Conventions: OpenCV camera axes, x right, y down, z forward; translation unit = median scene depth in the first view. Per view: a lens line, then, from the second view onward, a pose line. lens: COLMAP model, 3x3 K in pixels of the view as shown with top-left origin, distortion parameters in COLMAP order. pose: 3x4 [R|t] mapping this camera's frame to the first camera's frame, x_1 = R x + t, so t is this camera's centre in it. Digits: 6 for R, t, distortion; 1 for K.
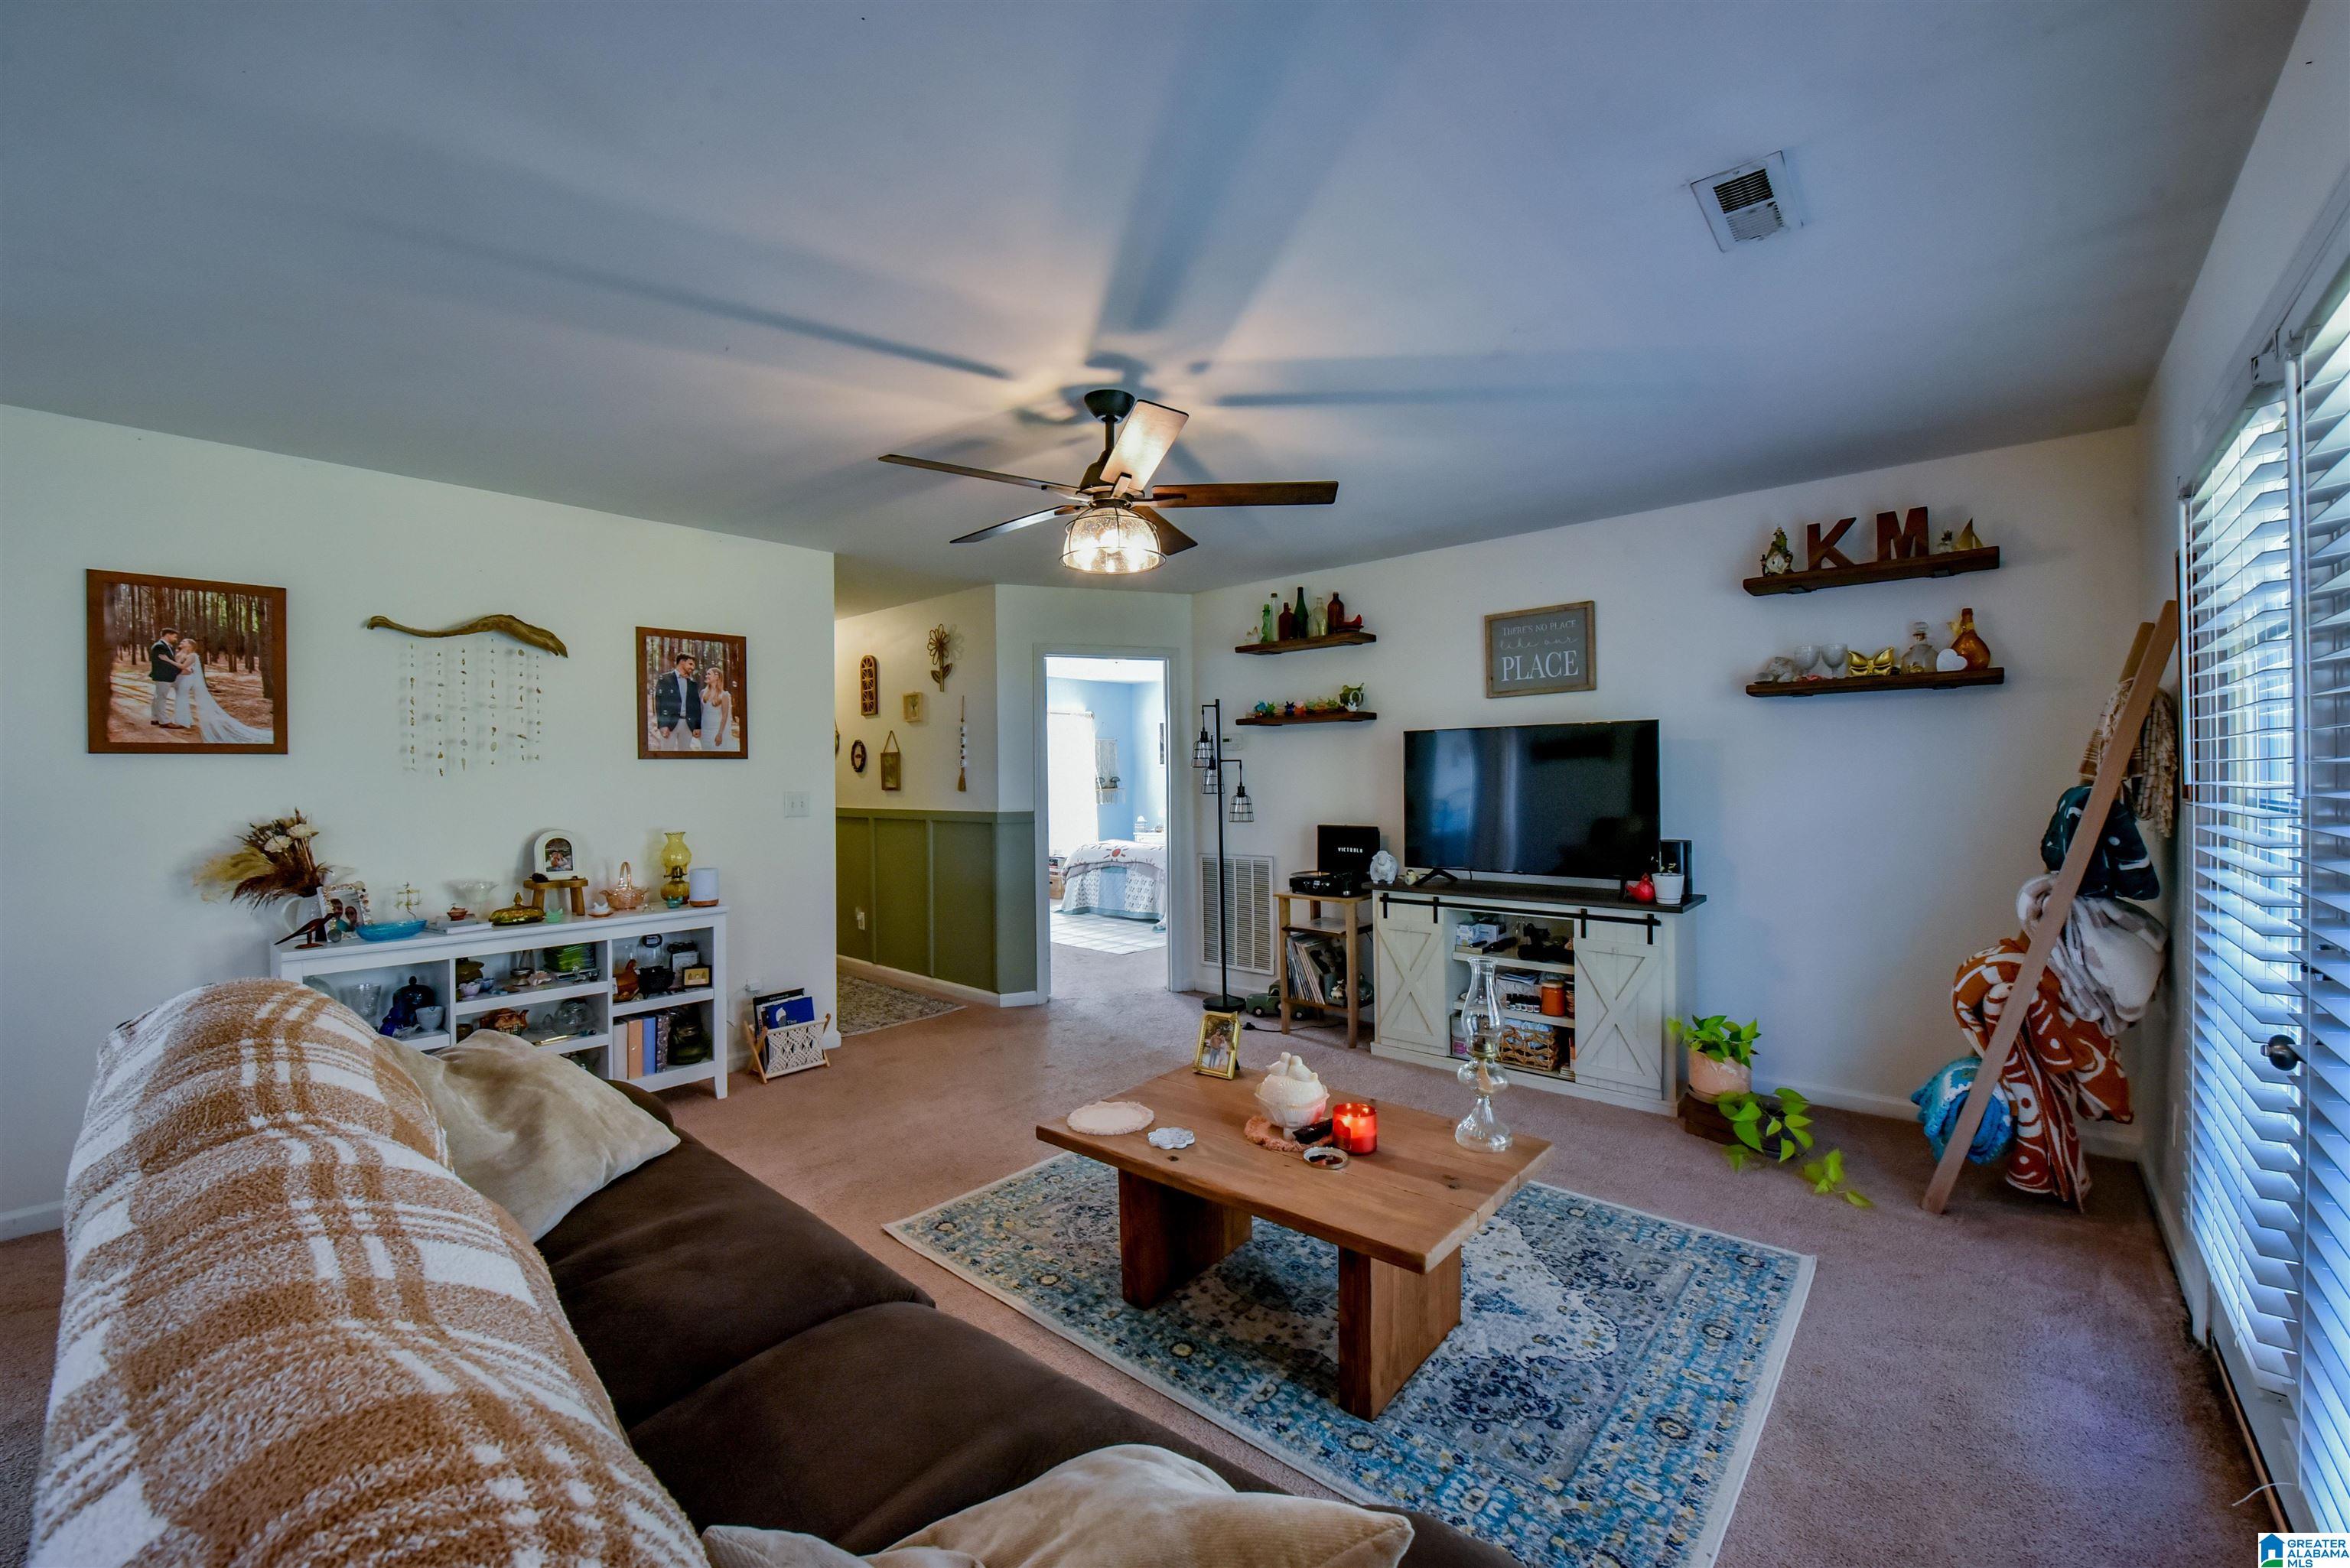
lens RADIAL K [[934.3, 0, 1179.1], [0, 934.3, 779.5], [0, 0, 1]] dist [-0.017775, -0.001688]
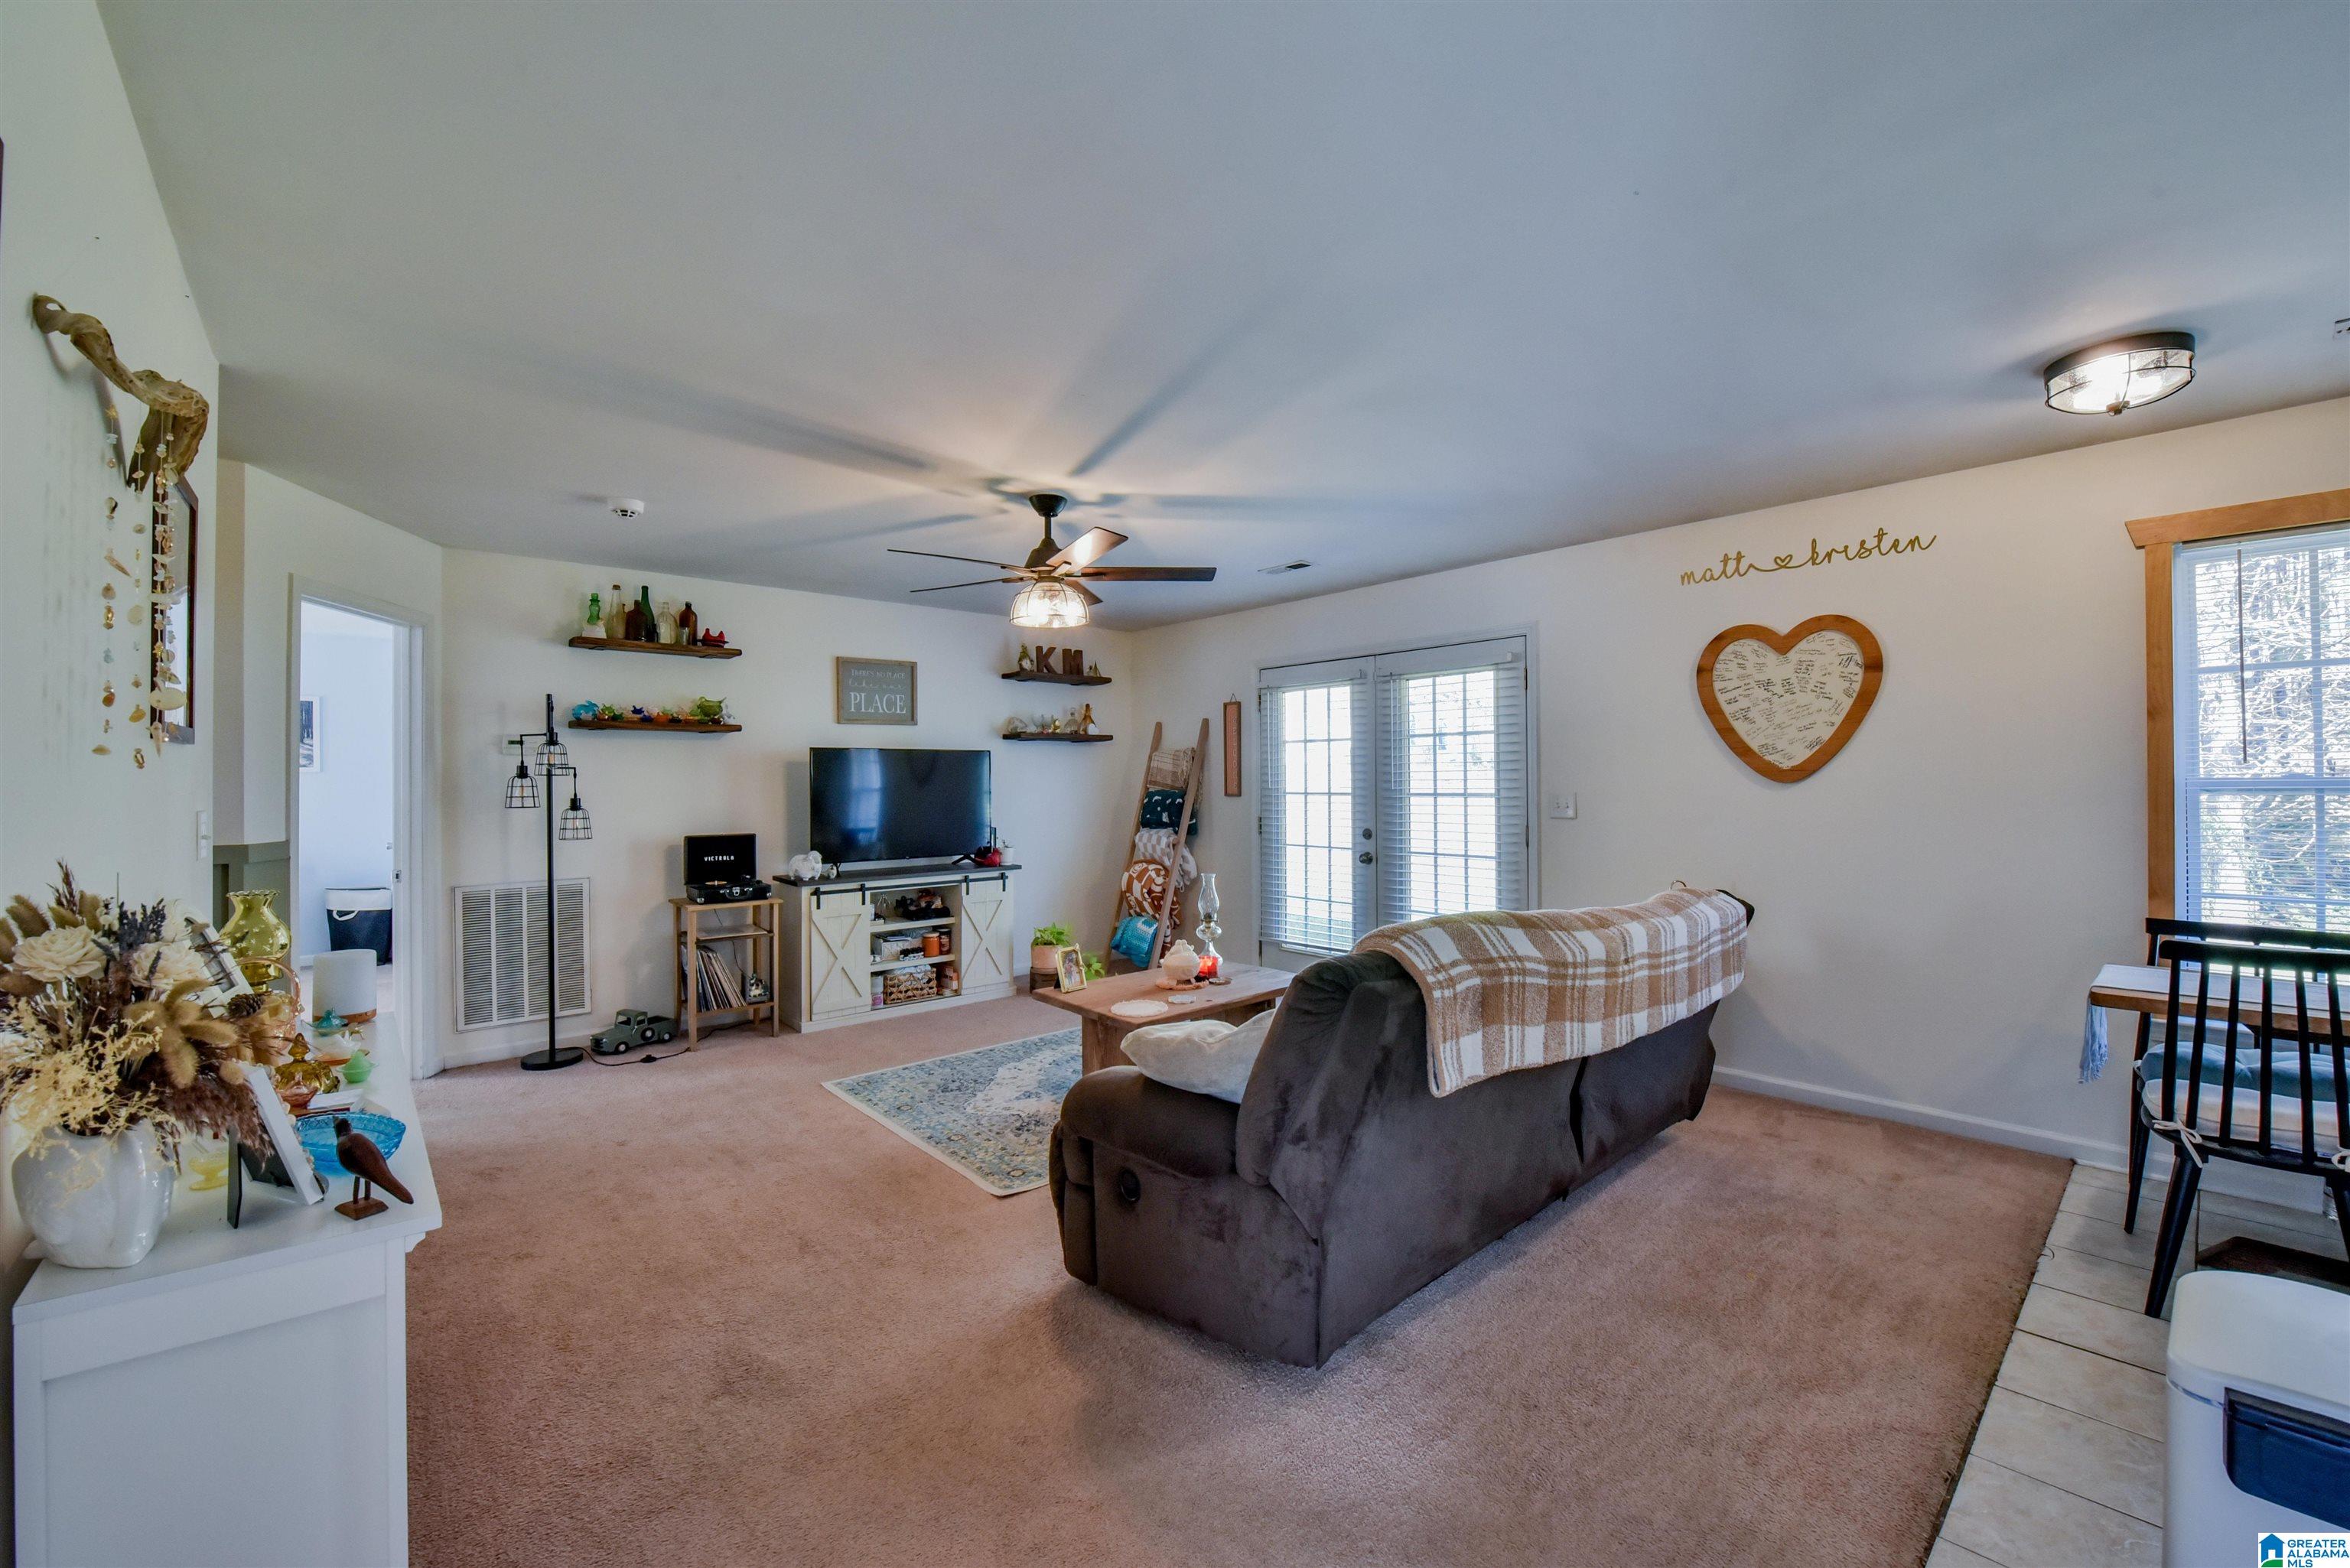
lens RADIAL K [[934.3, 0, 1178.4], [0, 934.3, 781.9], [0, 0, 1]] dist [-0.017775, -0.001688]
pose [[0.121007, 0.008836, 0.992612, -1.074243], [0.006783, 0.999930, -0.009728, 0.006778], [-0.992628, 0.007910, 0.120939, 0.516088]]
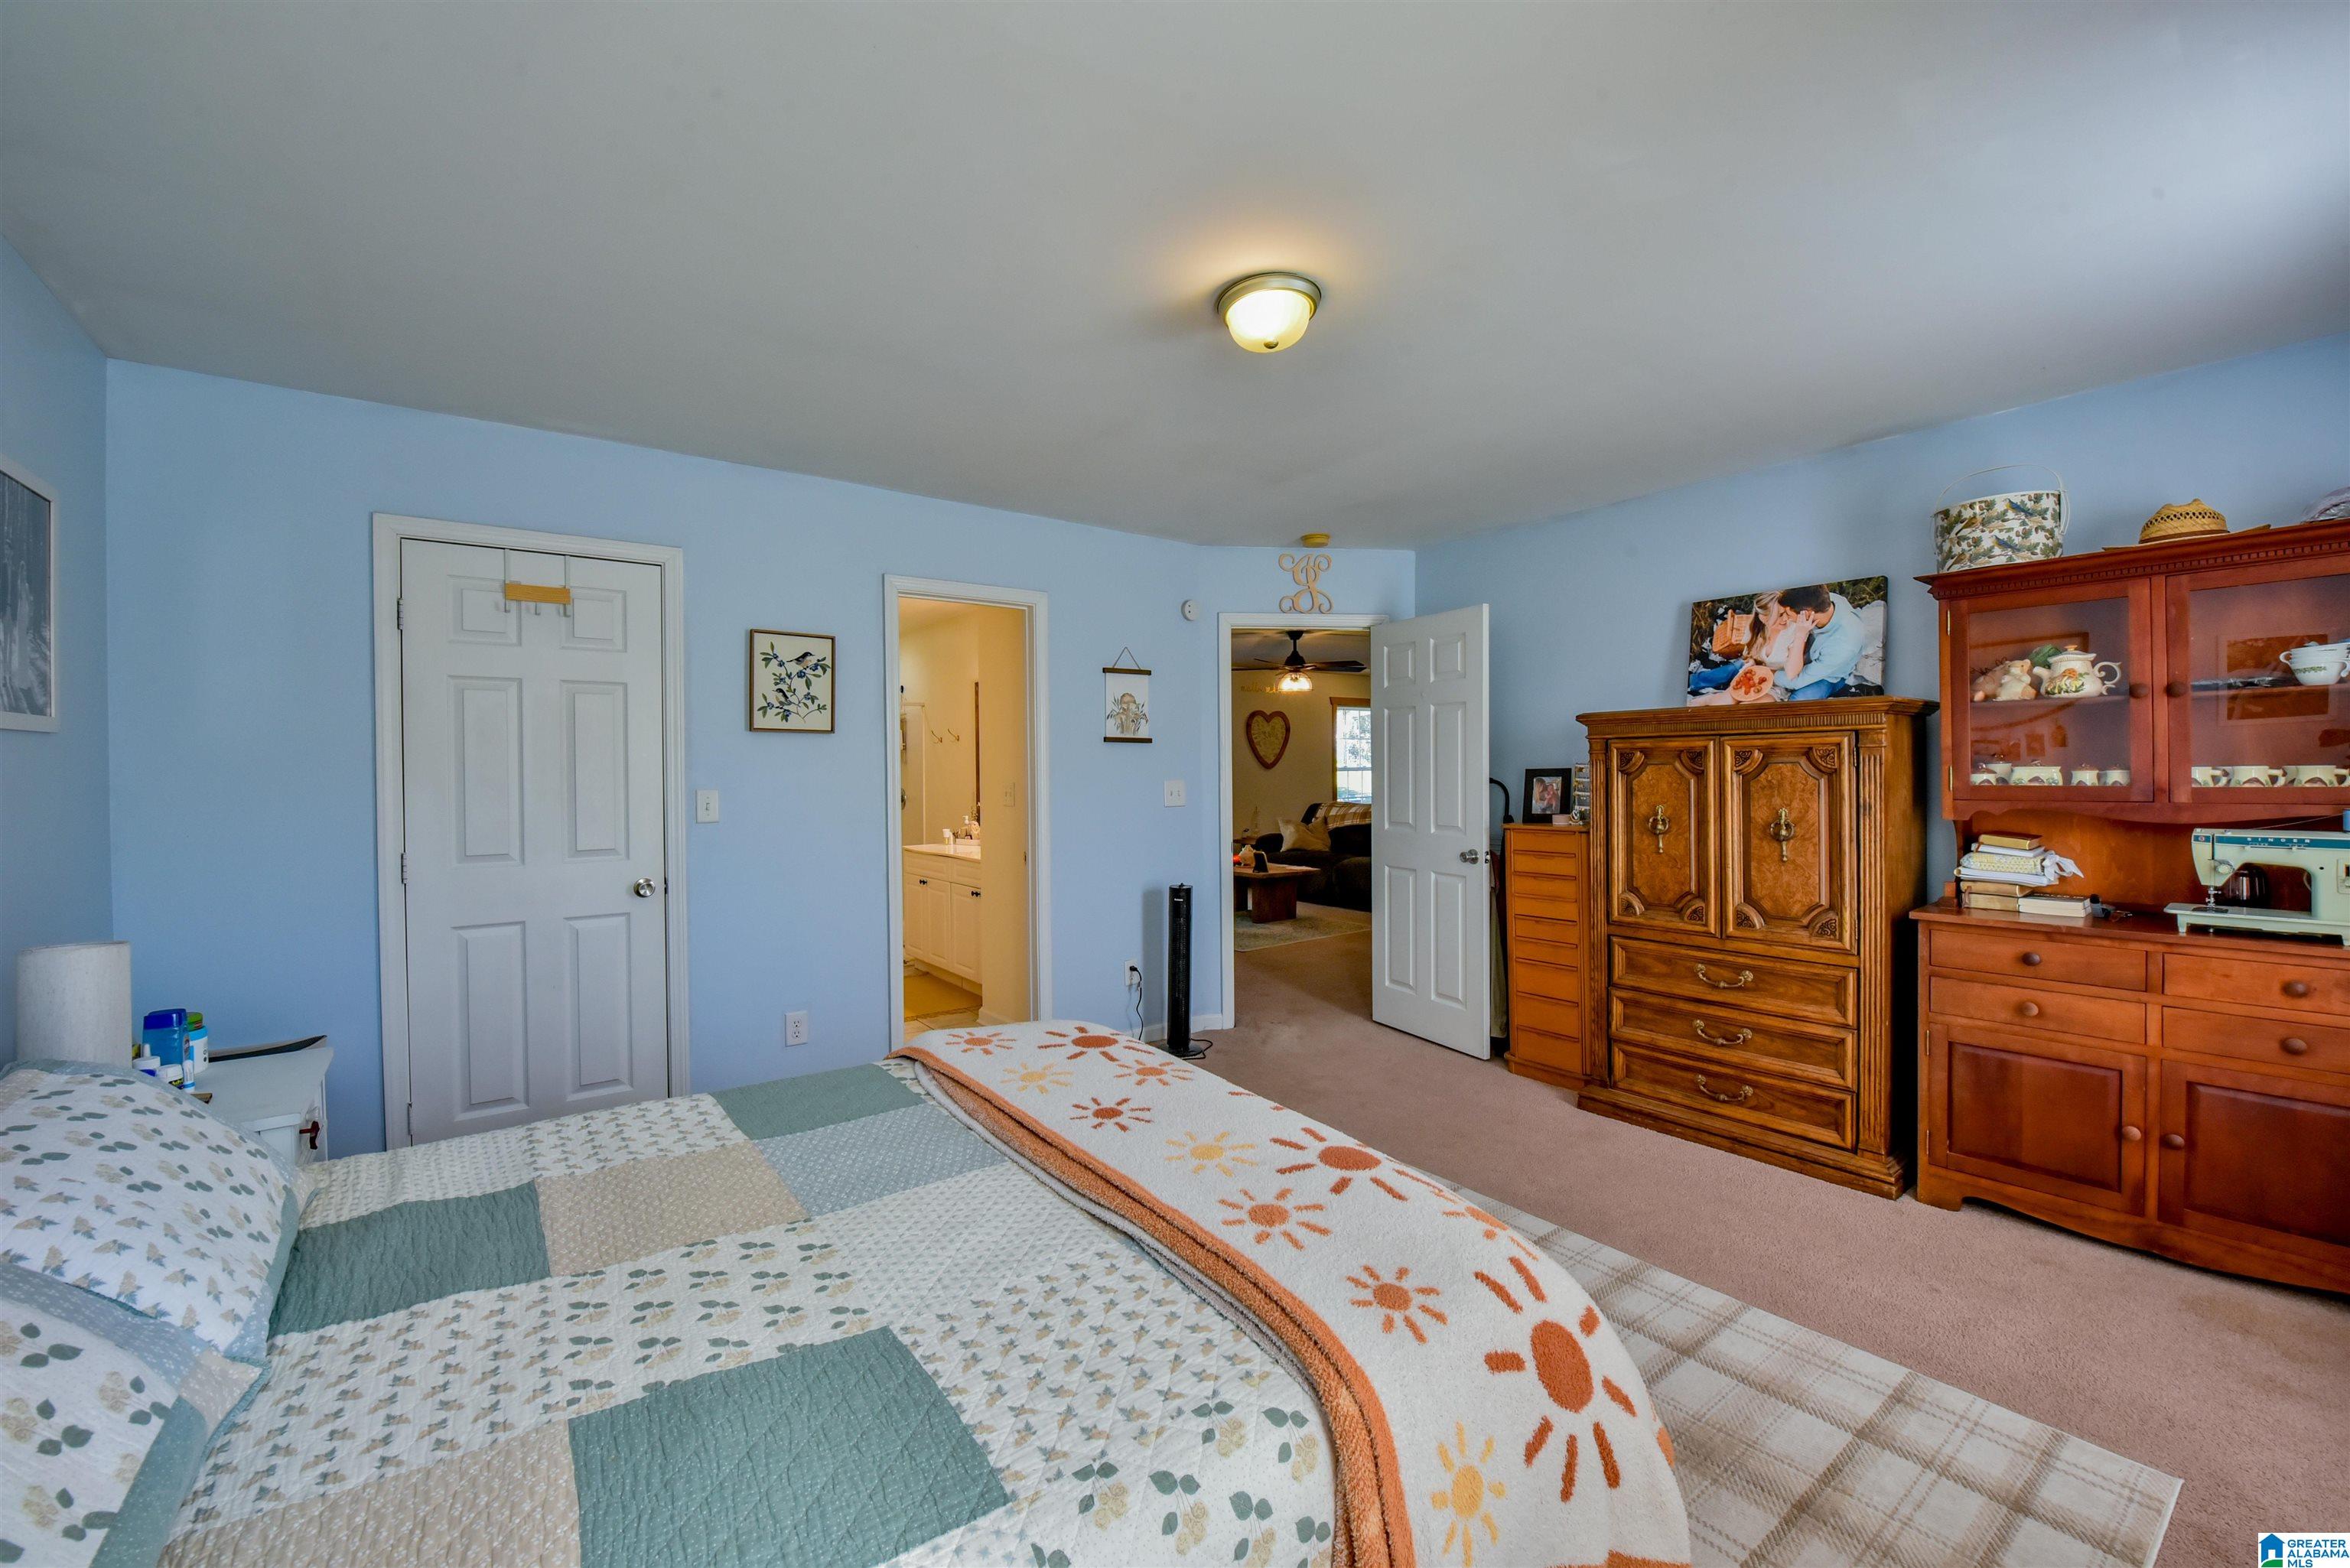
lens RADIAL K [[934.3, 0, 1166.1], [0, 934.3, 776.3], [0, 0, 1]] dist [-0.017775, -0.001688]
pose [[-0.978468, 0.016183, 0.205761, -0.209947], [0.017793, 0.999824, 0.005975, 0.002385], [-0.205628, 0.009508, -0.978584, 3.012188]]
